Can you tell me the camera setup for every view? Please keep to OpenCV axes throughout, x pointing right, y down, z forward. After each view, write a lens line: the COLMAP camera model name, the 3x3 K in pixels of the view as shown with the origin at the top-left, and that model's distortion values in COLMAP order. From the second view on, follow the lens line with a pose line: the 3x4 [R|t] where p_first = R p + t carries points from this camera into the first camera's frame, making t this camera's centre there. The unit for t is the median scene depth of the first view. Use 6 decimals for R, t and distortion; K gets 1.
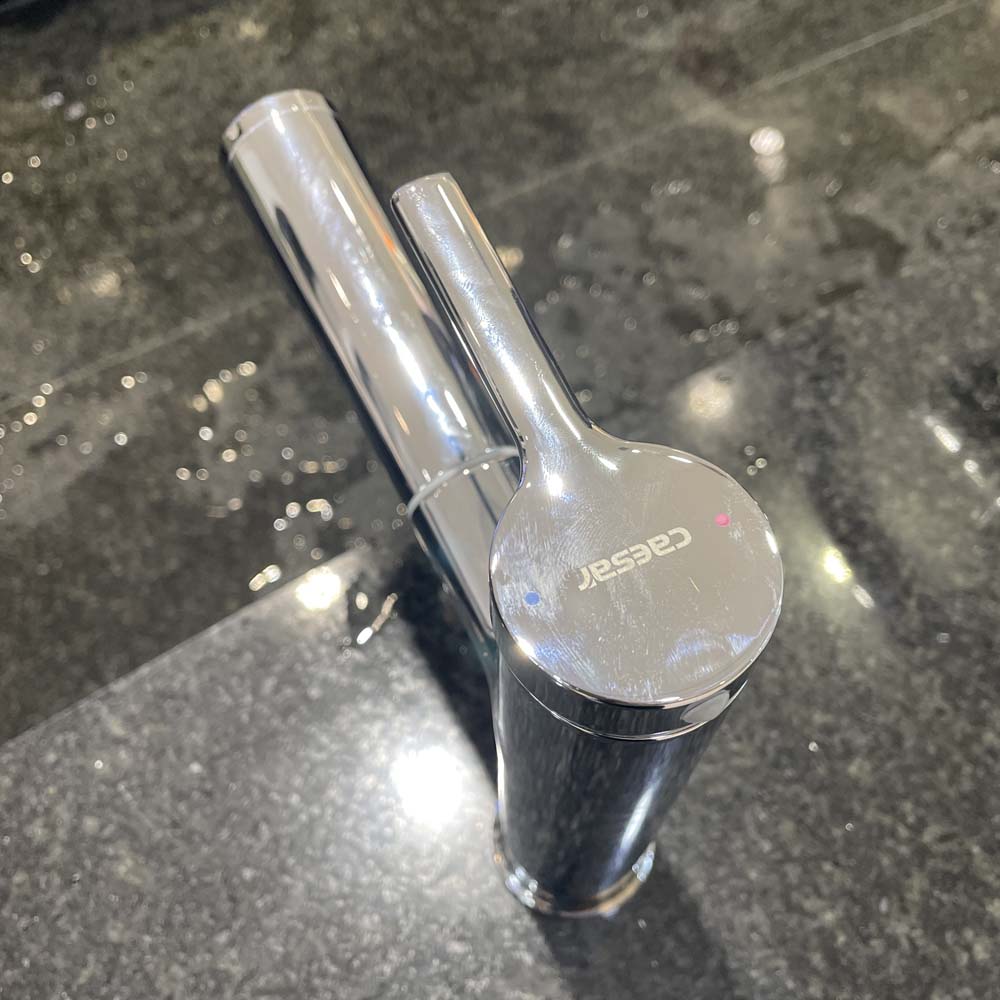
lens RADIAL K [[1170.9, 0, 500.0], [0, 1170.9, 500.0], [0, 0, 1]] dist [0.078830, -0.121412]
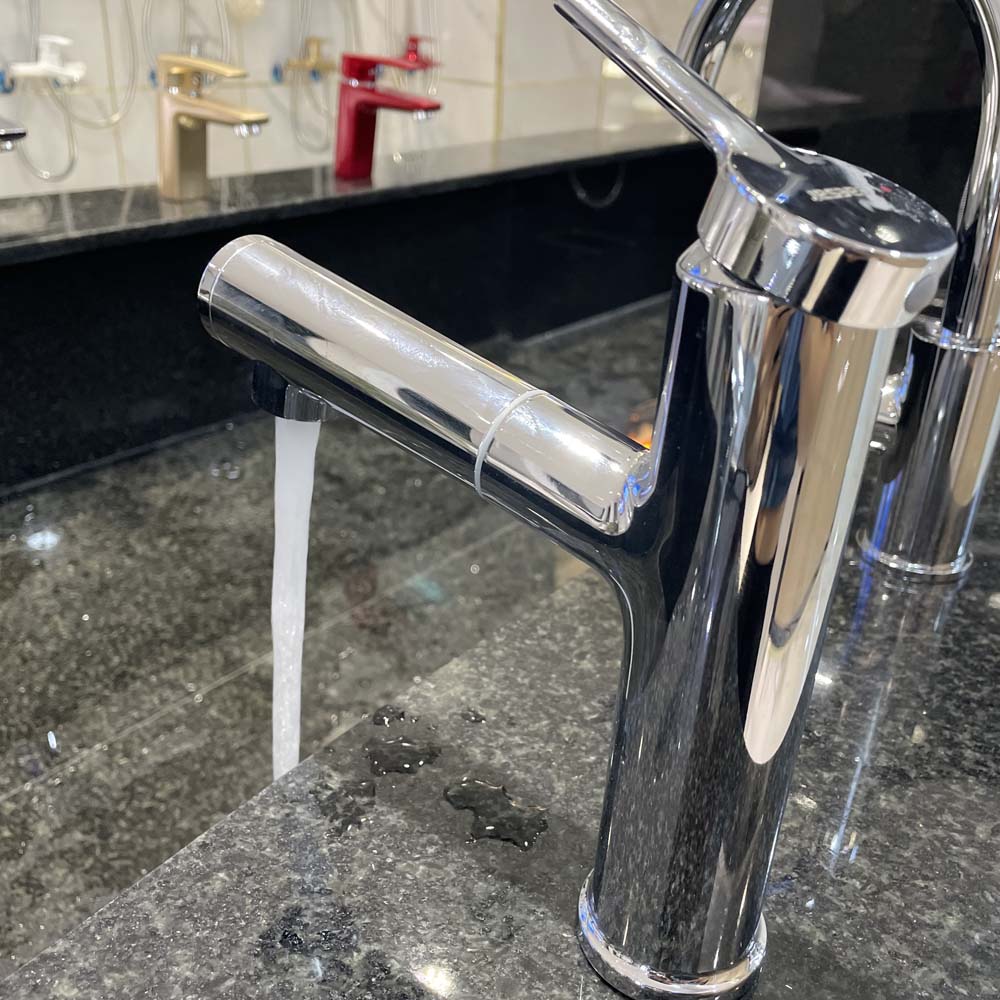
lens RADIAL K [[1159.2, 0, 504.4], [0, 1159.2, 494.8], [0, 0, 1]] dist [0.071313, -0.113342]
pose [[0.910057, -0.083289, 0.406029, -0.375108], [0.316989, 0.771008, -0.552327, 0.479530], [-0.267049, 0.631356, 0.728062, 0.213492]]
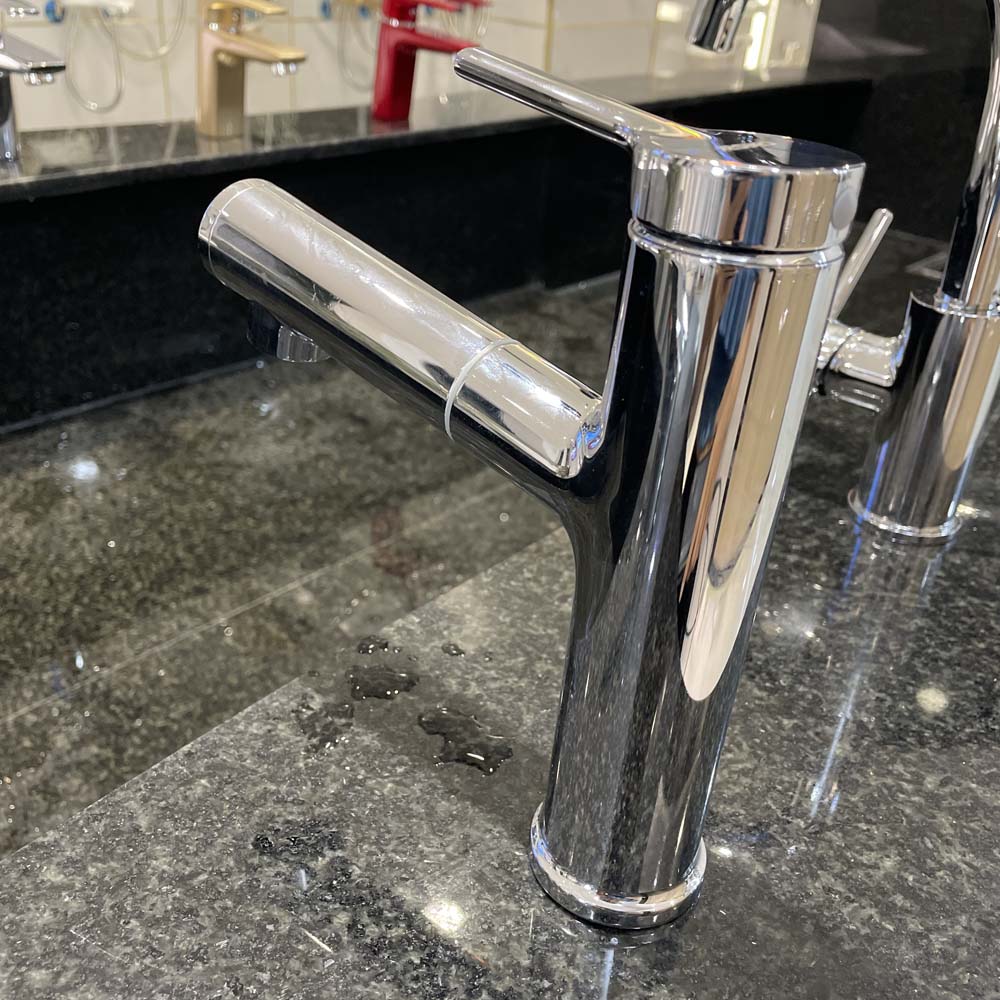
lens RADIAL K [[1170.9, 0, 500.0], [0, 1170.9, 500.0], [0, 0, 1]] dist [0.078830, -0.121412]
pose [[0.930572, -0.061653, 0.360880, -0.341697], [0.258409, 0.808878, -0.528149, 0.529815], [-0.259346, 0.584736, 0.768651, 0.161283]]
